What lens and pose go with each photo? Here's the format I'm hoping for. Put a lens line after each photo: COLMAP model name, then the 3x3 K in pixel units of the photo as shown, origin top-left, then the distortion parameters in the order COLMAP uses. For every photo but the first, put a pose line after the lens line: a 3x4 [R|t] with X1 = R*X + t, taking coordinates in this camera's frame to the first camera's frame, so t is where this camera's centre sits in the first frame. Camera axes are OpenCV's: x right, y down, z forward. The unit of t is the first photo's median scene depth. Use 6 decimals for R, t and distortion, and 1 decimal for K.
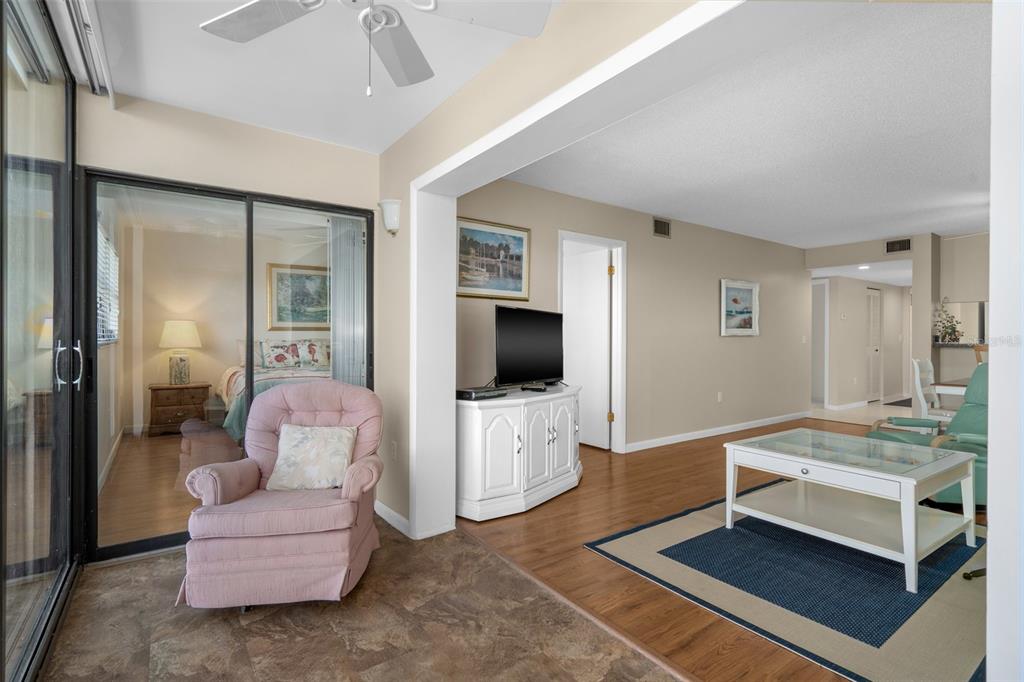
lens RADIAL K [[488.9, 0, 512.0], [0, 488.9, 341.0], [0, 0, 1]] dist [-0.000956, -0.000017]
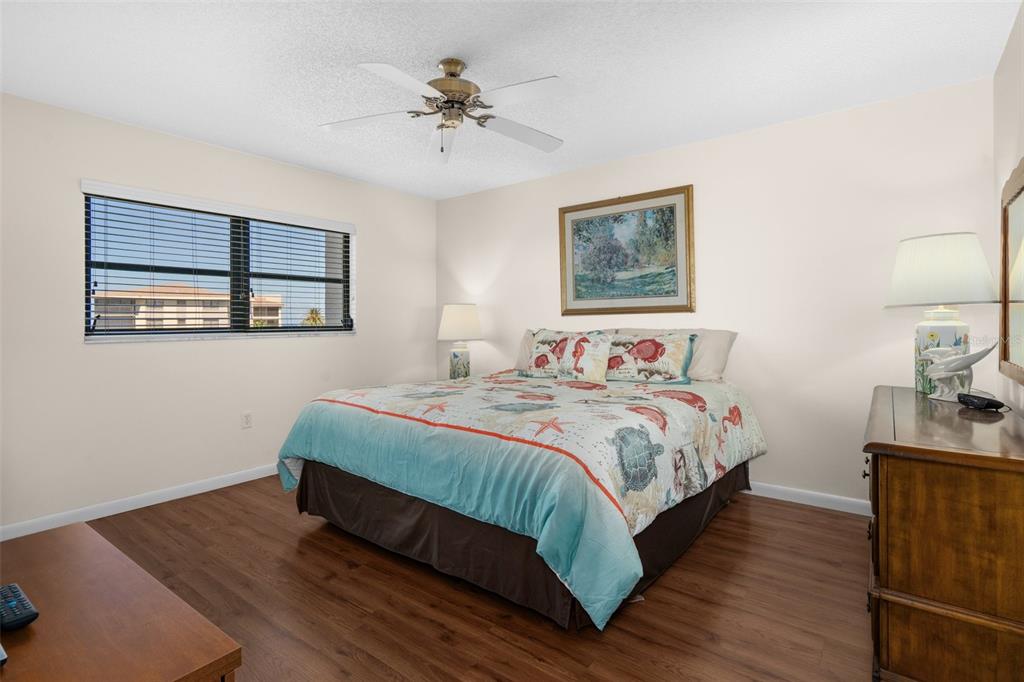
lens RADIAL K [[500.1, 0, 516.9], [0, 500.1, 319.2], [0, 0, 1]] dist [-0.000929, 0.000048]
pose [[0.303723, -0.009343, -0.952715, 0.098760], [-0.000222, 0.999951, -0.009877, -0.010068], [0.952760, 0.003211, 0.303706, 0.775151]]
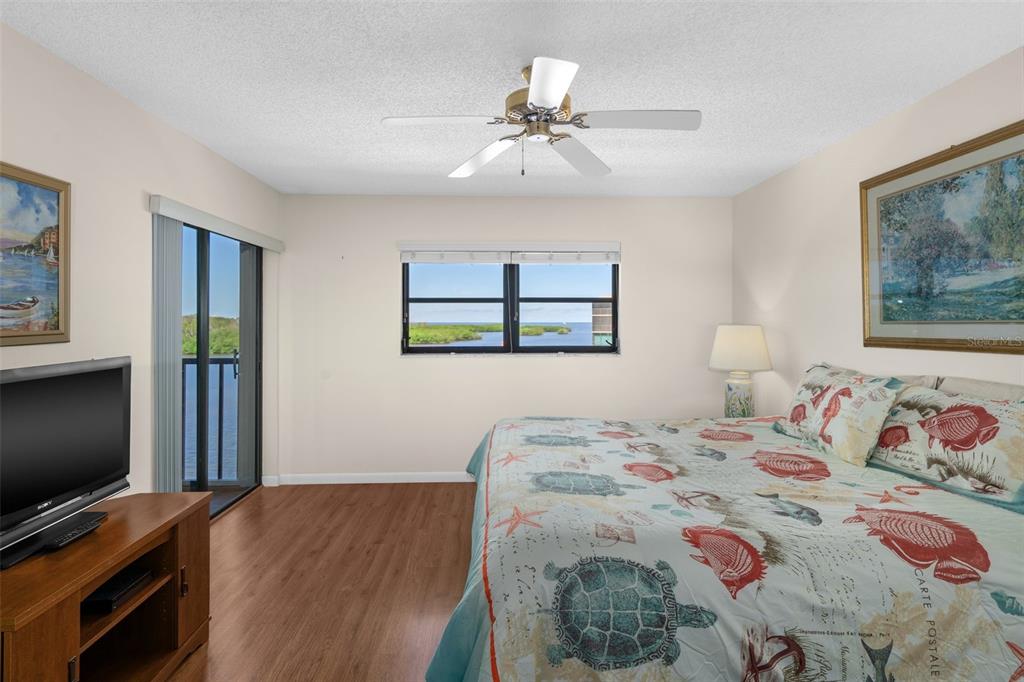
lens RADIAL K [[500.1, 0, 516.9], [0, 500.1, 319.2], [0, 0, 1]] dist [-0.000929, 0.000048]
pose [[-0.533968, -0.006770, -0.845477, 0.011591], [-0.009375, 0.999954, -0.002086, -0.041302], [0.845452, 0.006813, -0.534007, 1.010812]]
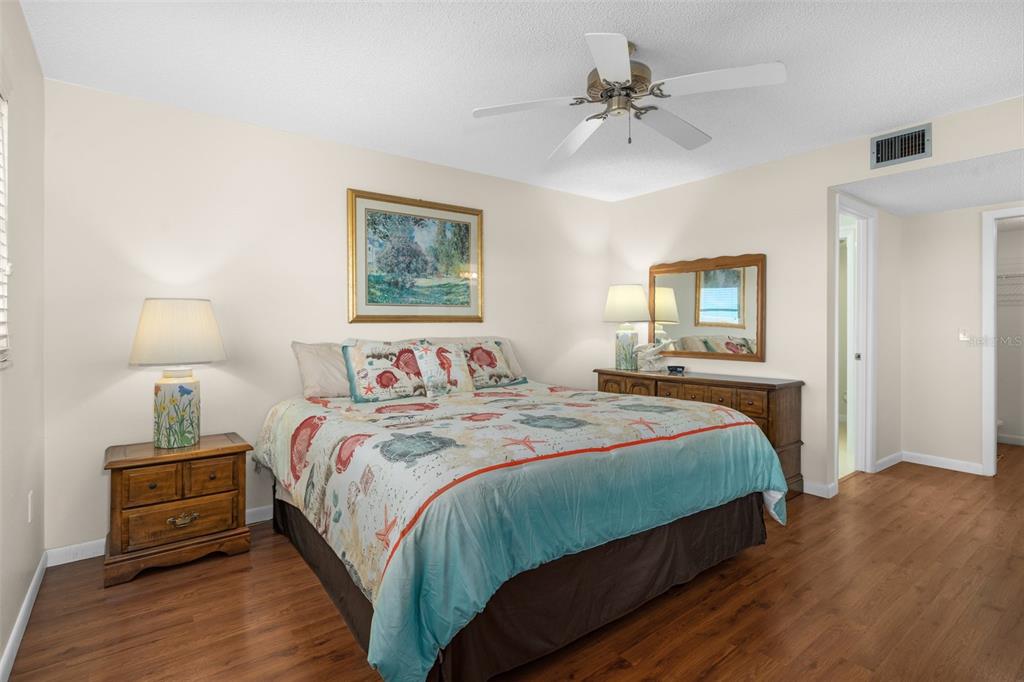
lens RADIAL K [[489.7, 0, 504.5], [0, 489.7, 329.0], [0, 0, 1]] dist [-0.000702, -0.000046]
pose [[0.999539, -0.005230, 0.029911, -0.367395], [0.005388, 0.999972, -0.005196, -0.011388], [-0.029883, 0.005355, 0.999539, 0.506470]]
